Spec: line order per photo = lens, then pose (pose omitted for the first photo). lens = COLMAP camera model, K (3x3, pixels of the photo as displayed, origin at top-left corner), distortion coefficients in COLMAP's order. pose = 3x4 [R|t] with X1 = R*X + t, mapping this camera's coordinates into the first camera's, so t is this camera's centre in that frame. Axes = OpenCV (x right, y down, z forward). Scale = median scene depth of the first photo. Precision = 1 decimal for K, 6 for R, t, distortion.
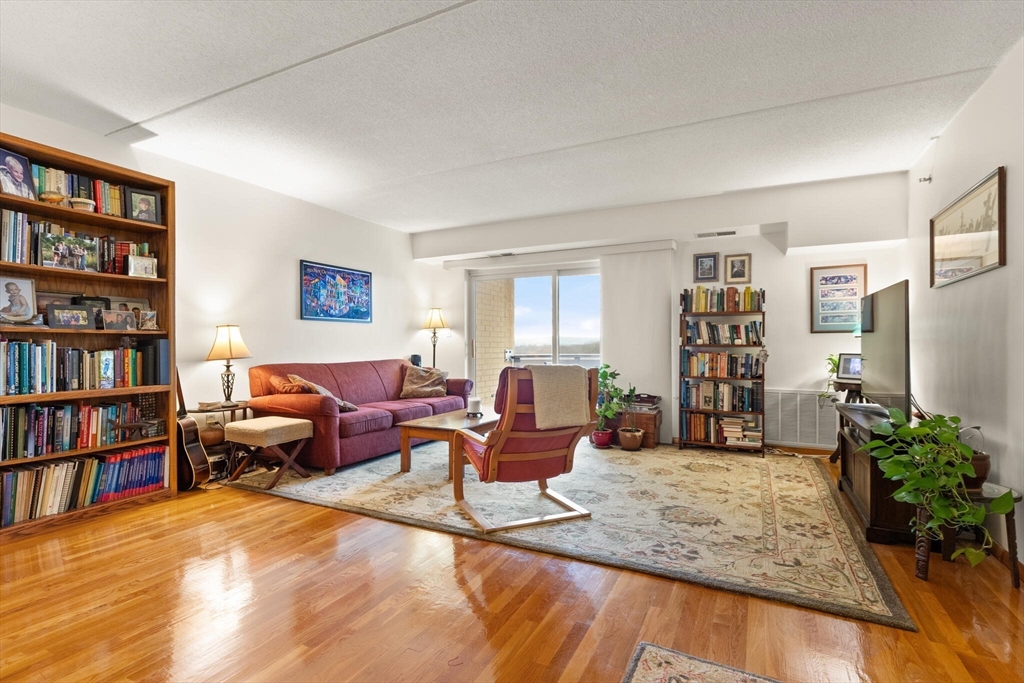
lens RADIAL K [[483.0, 0, 517.2], [0, 483.0, 342.5], [0, 0, 1]] dist [0.003393, 0.000115]
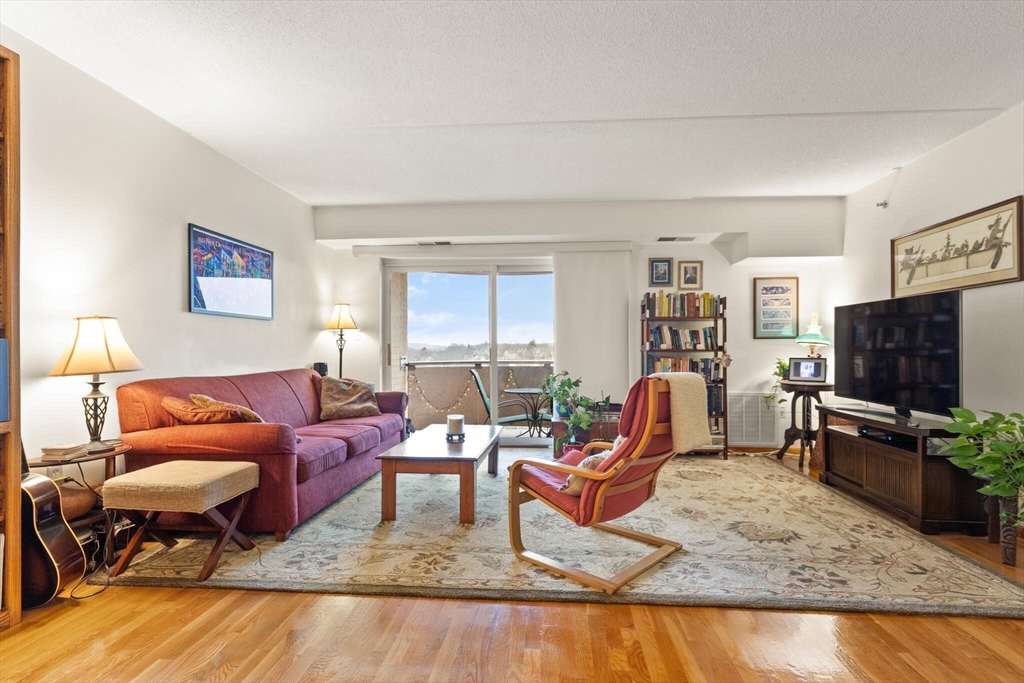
lens RADIAL K [[493.8, 0, 519.7], [0, 493.8, 346.4], [0, 0, 1]] dist [0.002354, -0.000208]
pose [[0.924066, 0.003481, 0.382217, -0.289029], [-0.001861, 0.999988, -0.004608, 0.002929], [-0.382228, 0.003547, 0.924061, 0.189195]]
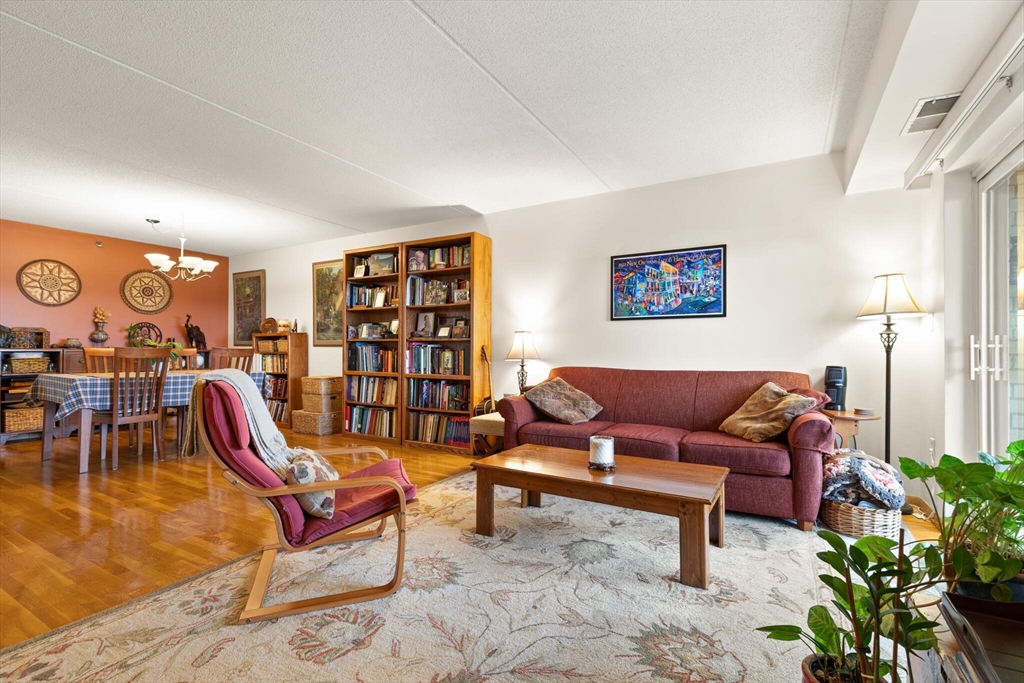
lens RADIAL K [[463.2, 0, 515.8], [0, 463.2, 345.9], [0, 0, 1]] dist [0.003820, -0.000308]
pose [[-0.064502, -0.007575, -0.997889, 0.458379], [0.001217, 0.999970, -0.007669, 0.007323], [0.997917, -0.001710, -0.064491, 0.886812]]
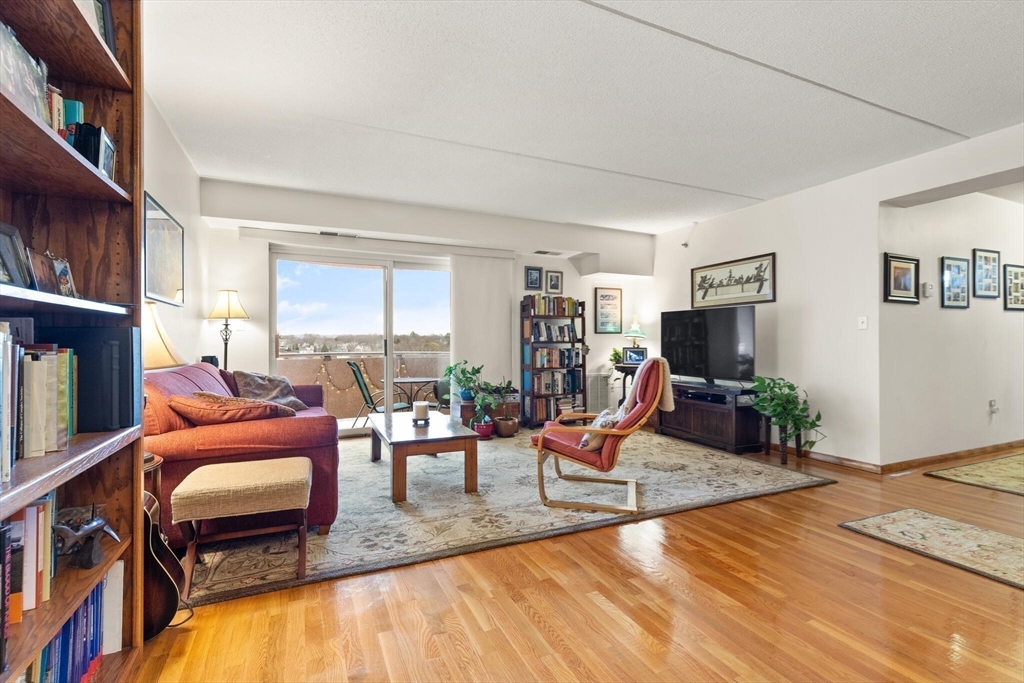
lens RADIAL K [[473.7, 0, 517.2], [0, 473.7, 335.2], [0, 0, 1]] dist [0.003012, -0.000547]
pose [[0.626180, 0.012416, 0.779580, -0.616222], [-0.003031, 0.999904, -0.013490, 0.004874], [-0.779672, 0.006084, 0.626158, 0.311749]]
